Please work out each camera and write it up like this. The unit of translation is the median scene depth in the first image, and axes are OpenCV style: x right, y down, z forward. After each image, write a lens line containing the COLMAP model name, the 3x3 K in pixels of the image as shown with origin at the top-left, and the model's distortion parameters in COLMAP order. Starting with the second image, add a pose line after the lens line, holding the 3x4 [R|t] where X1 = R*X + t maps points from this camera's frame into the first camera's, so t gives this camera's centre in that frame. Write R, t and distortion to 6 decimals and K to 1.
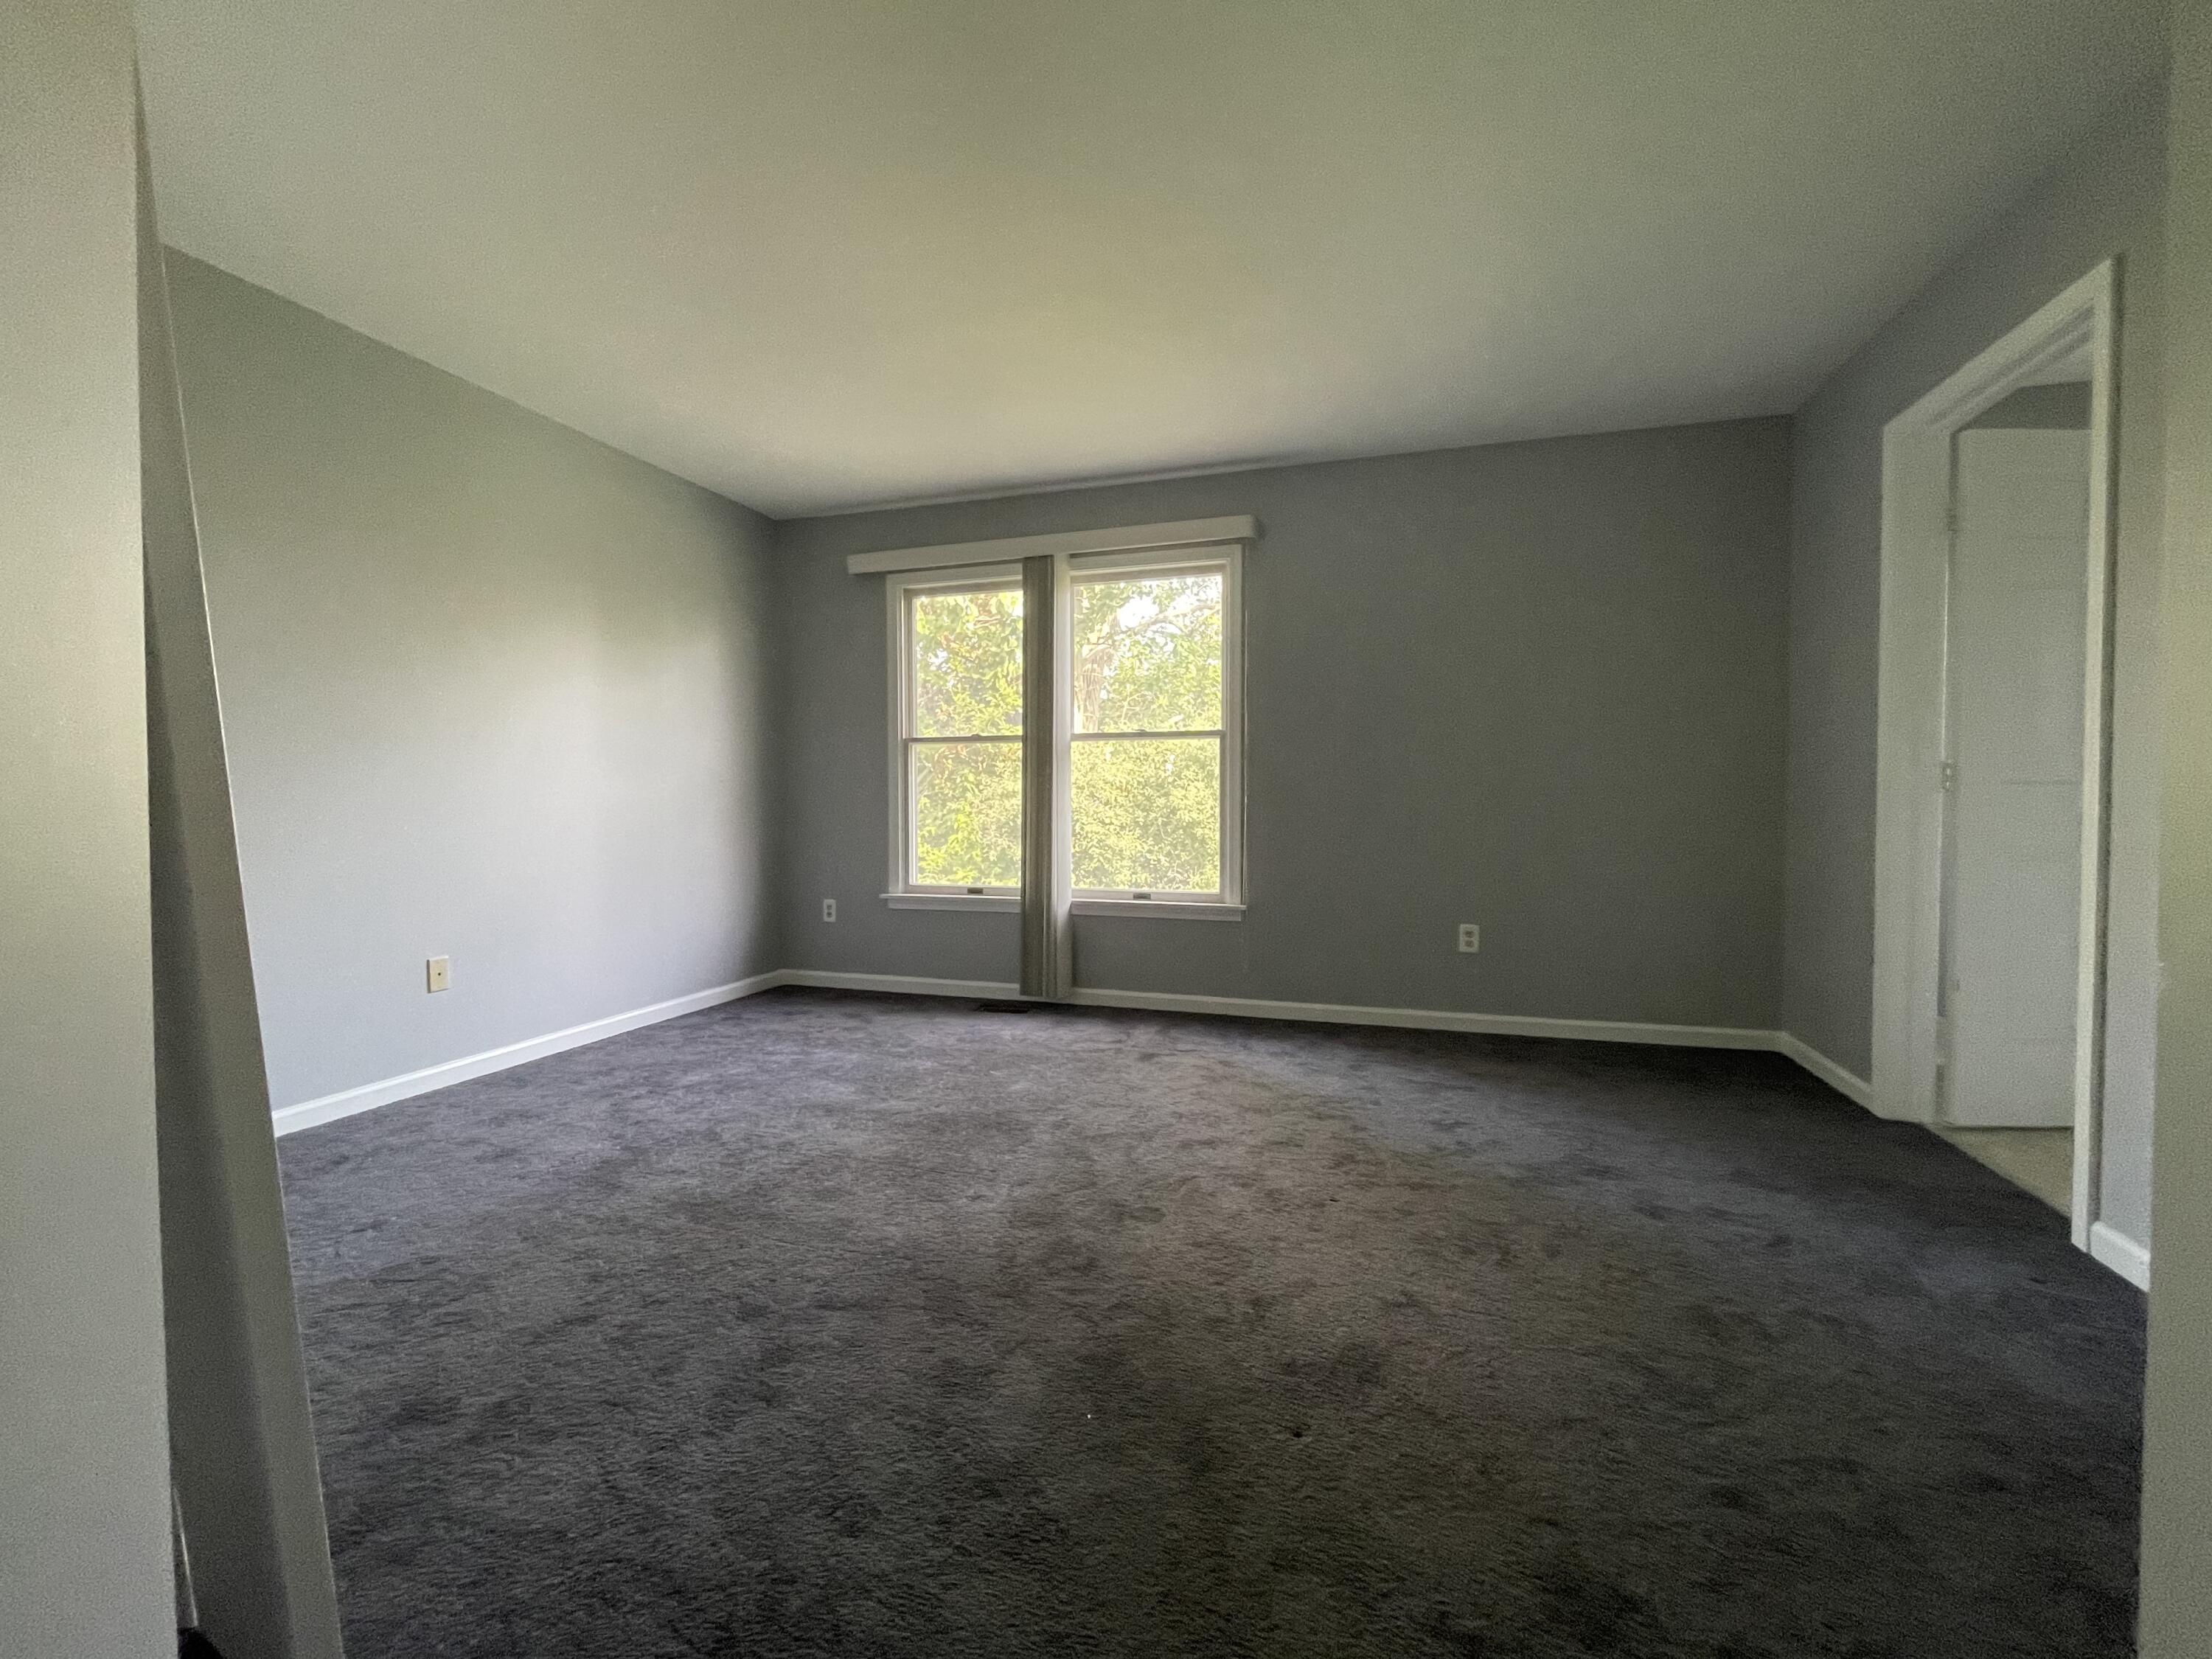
lens RADIAL K [[888.6, 0, 1095.7], [0, 888.6, 828.1], [0, 0, 1]] dist [0.003276, 0.002590]
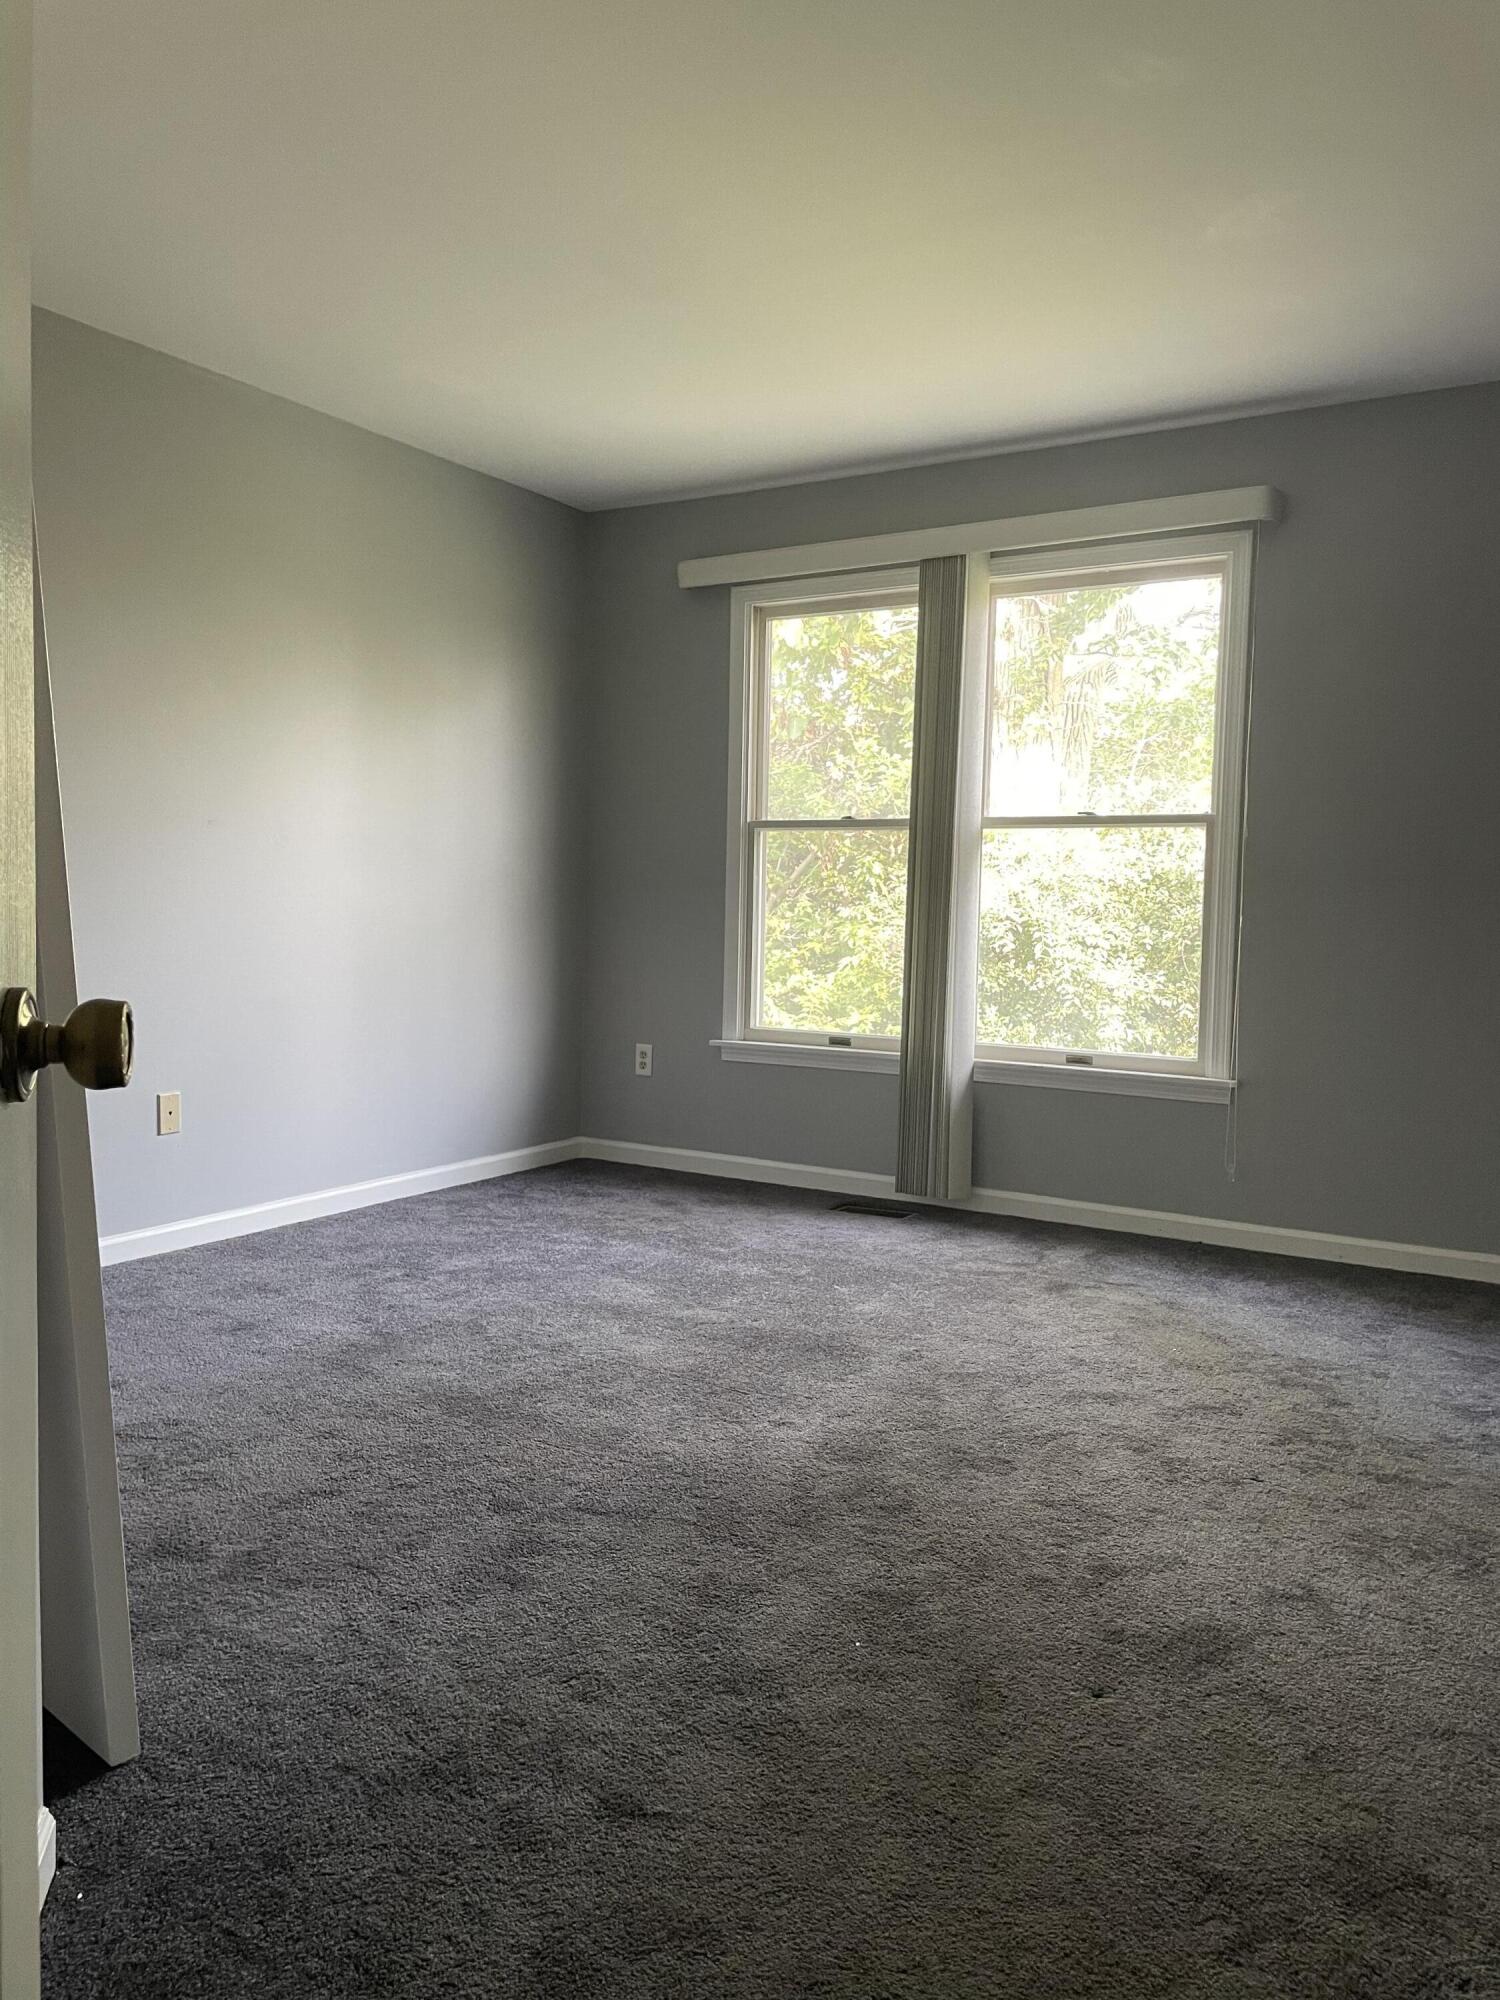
lens RADIAL K [[1382.1, 0, 760.3], [0, 1382.1, 993.0], [0, 0, 1]] dist [0.054885, -0.018866]
pose [[0.974941, 0.036875, -0.219385, 0.072260], [-0.029656, 0.998908, 0.036109, -0.007882], [0.220477, -0.028698, 0.974970, -0.136238]]
